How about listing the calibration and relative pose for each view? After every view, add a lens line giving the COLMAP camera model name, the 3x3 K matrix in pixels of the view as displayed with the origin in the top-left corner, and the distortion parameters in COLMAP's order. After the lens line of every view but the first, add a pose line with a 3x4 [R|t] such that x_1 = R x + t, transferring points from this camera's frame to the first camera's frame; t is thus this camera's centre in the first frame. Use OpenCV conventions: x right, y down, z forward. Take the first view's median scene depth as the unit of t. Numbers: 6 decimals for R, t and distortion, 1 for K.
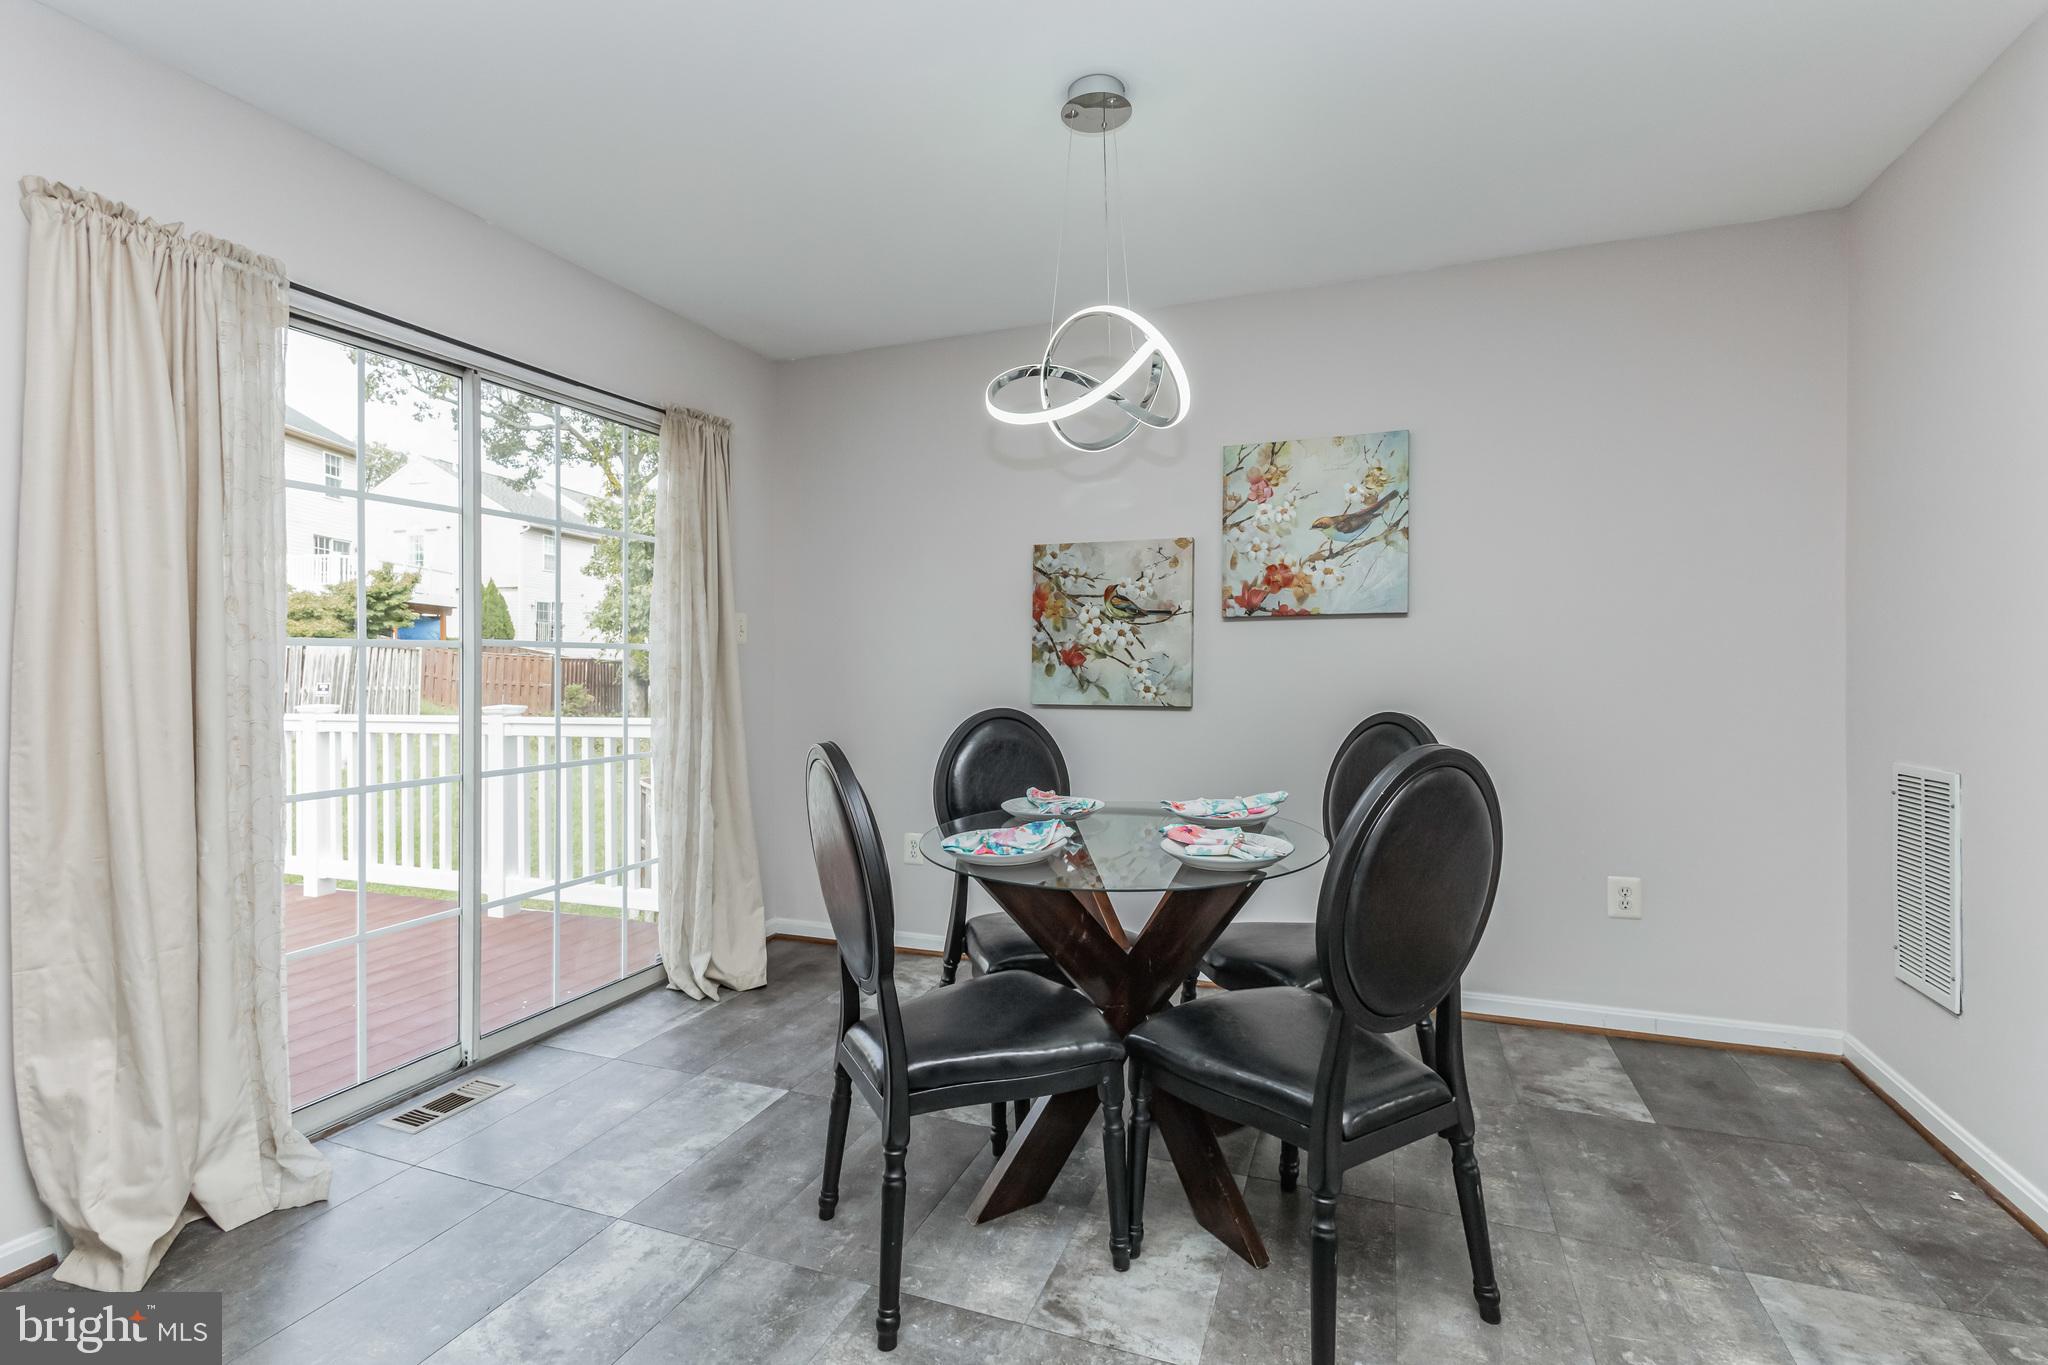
lens RADIAL K [[954.2, 0, 1025.0], [0, 954.2, 661.2], [0, 0, 1]] dist [0.003982, 0.000057]
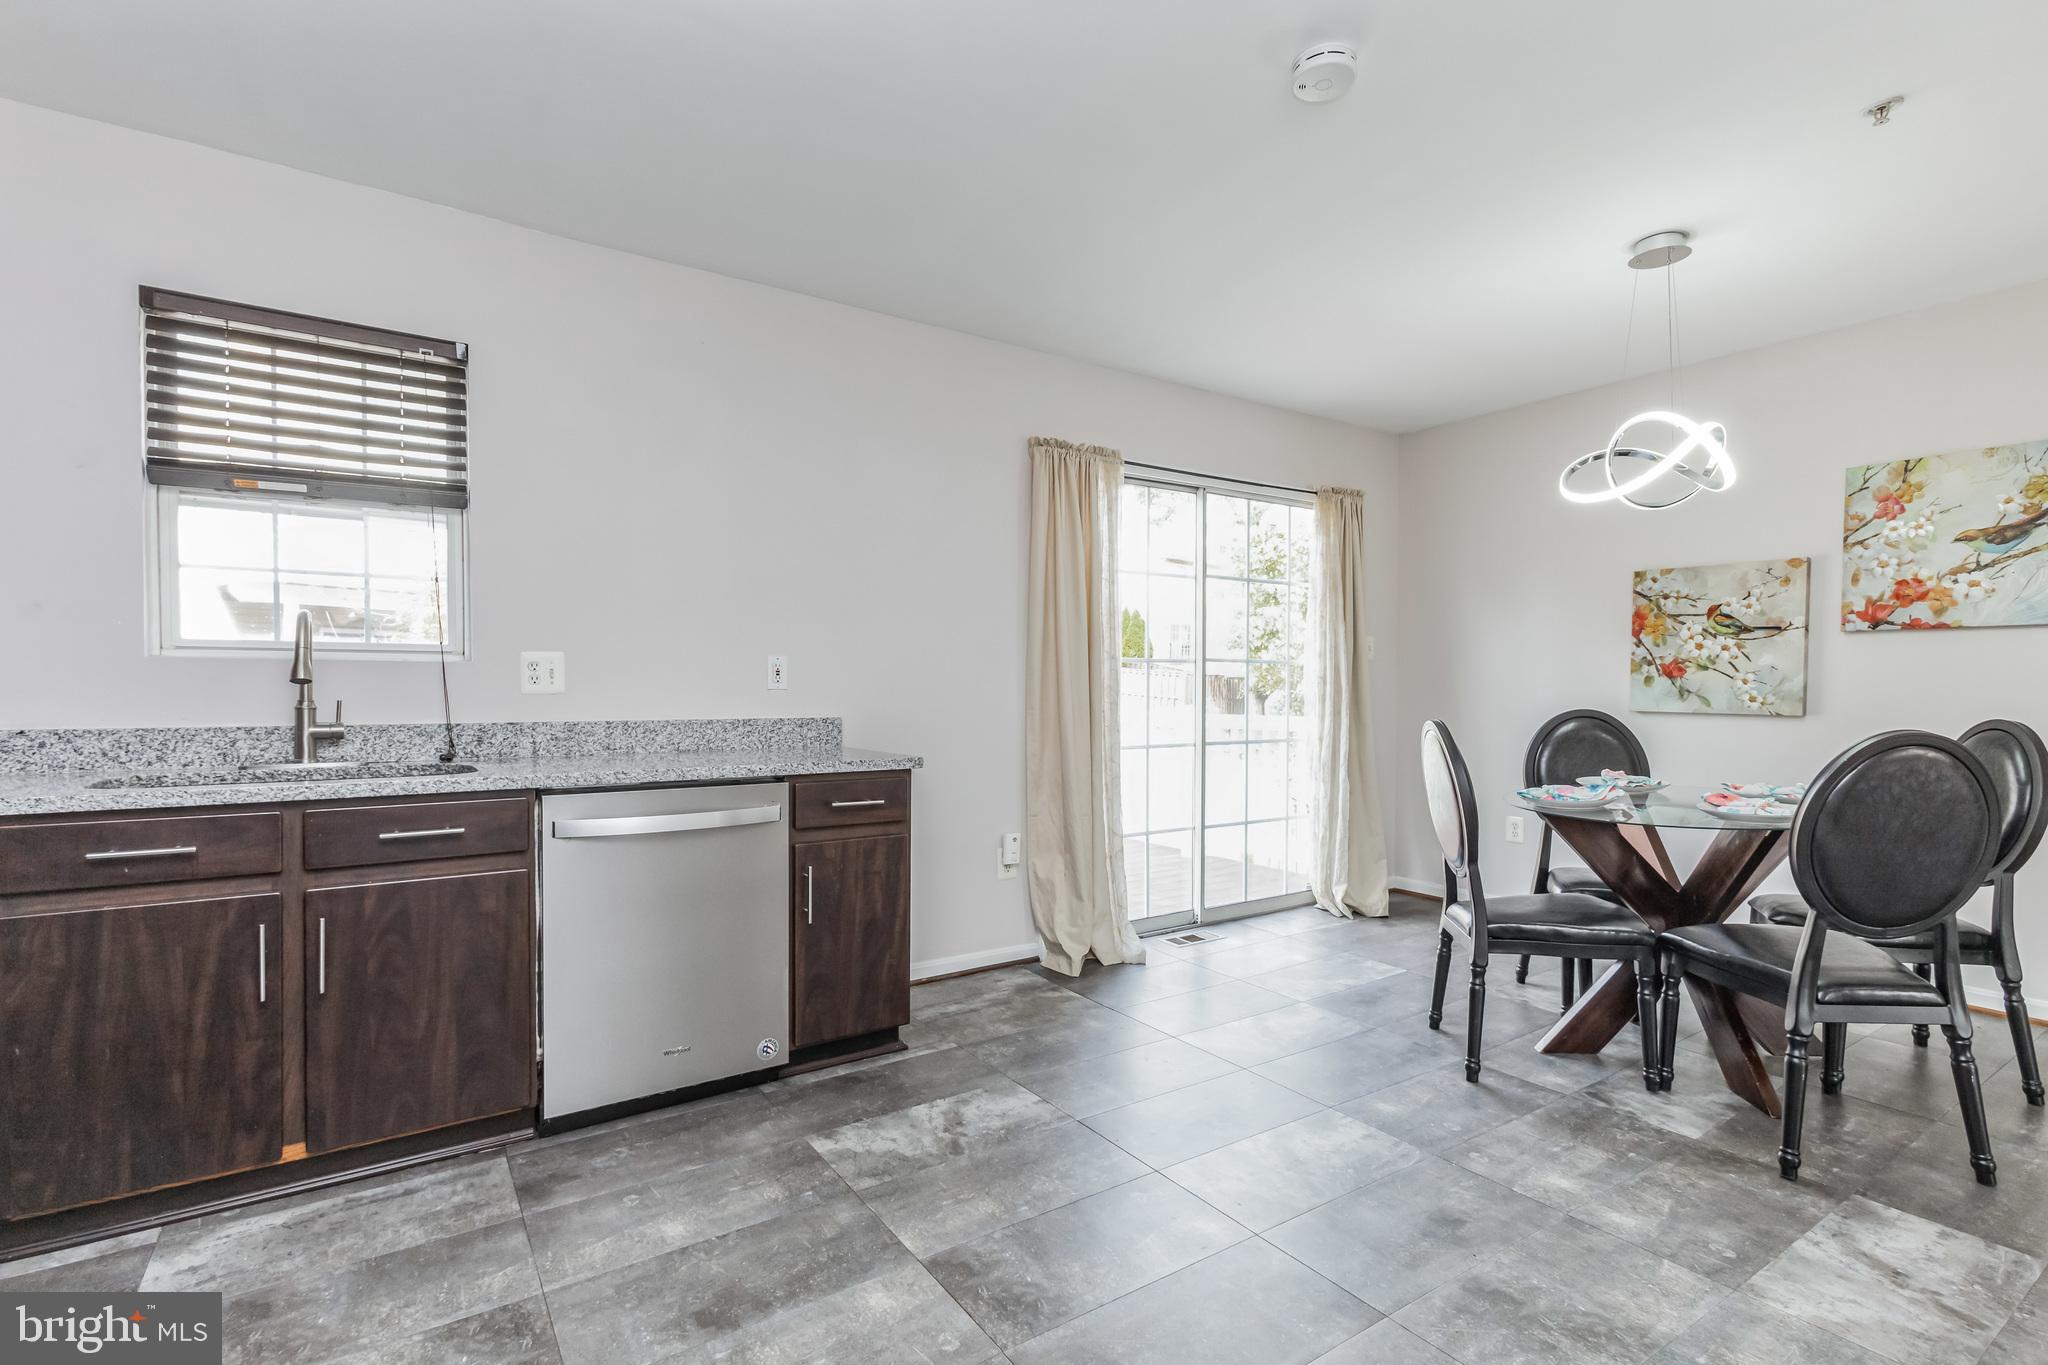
lens RADIAL K [[950.3, 0, 1040.5], [0, 950.3, 689.8], [0, 0, 1]] dist [0.026667, -0.010914]
pose [[0.823011, 0.011986, -0.567899, 0.085041], [-0.004764, 0.999888, 0.014200, 0.007295], [0.568005, -0.008981, 0.822976, -0.381380]]
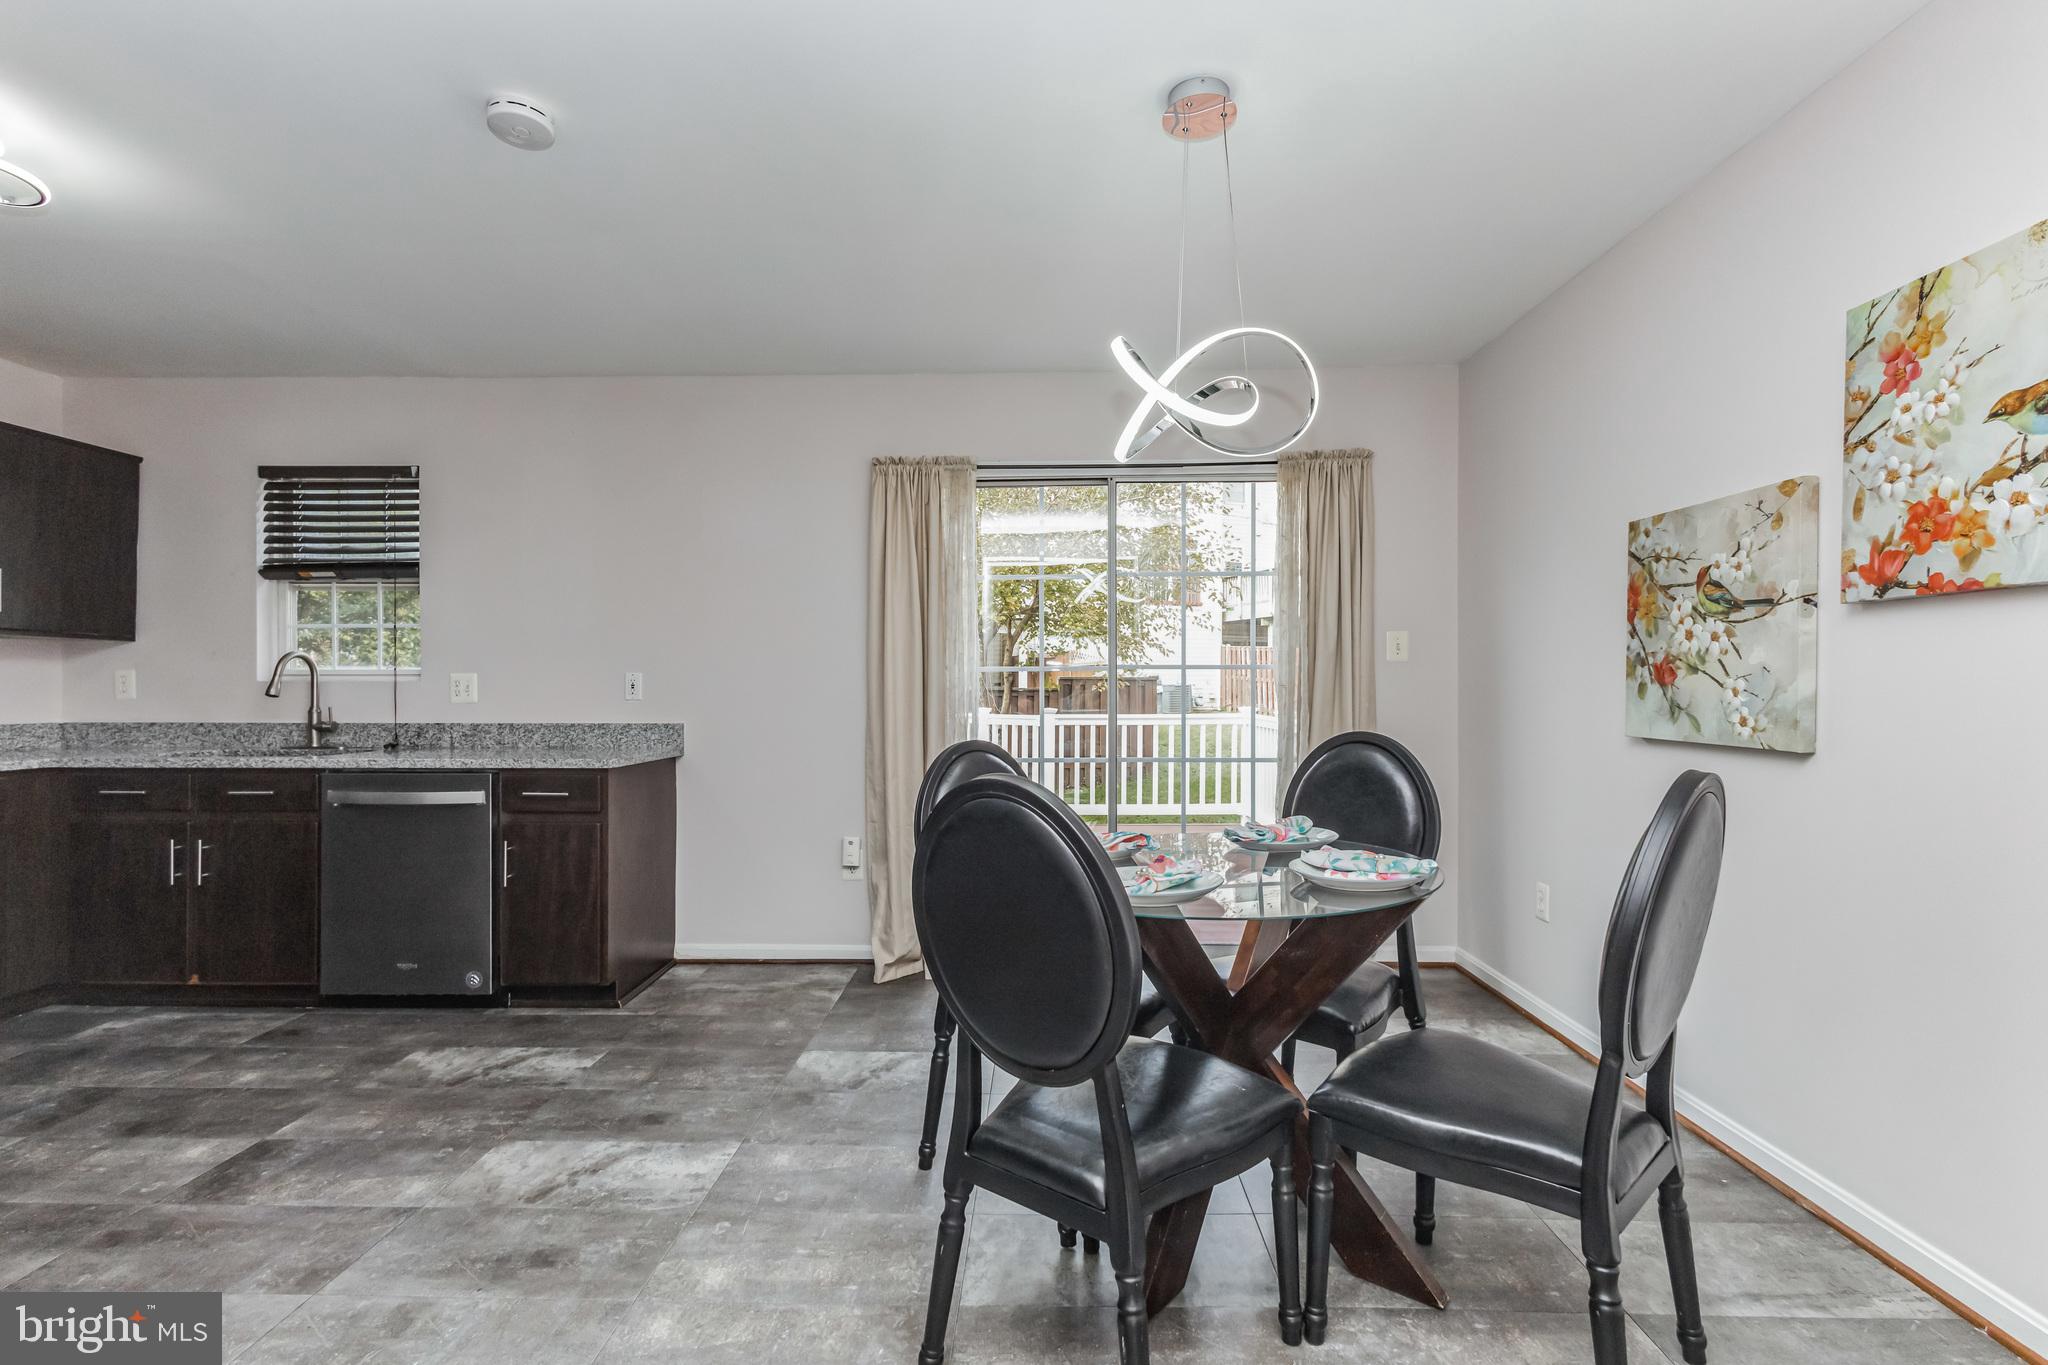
lens RADIAL K [[931.3, 0, 1024.0], [0, 931.3, 682.5], [0, 0, 1]] dist [0.026530, -0.014614]
pose [[0.341621, 0.002371, -0.939835, 0.587045], [0.004899, 0.999979, 0.004303, -0.002482], [0.939825, -0.006074, 0.341602, 0.331697]]
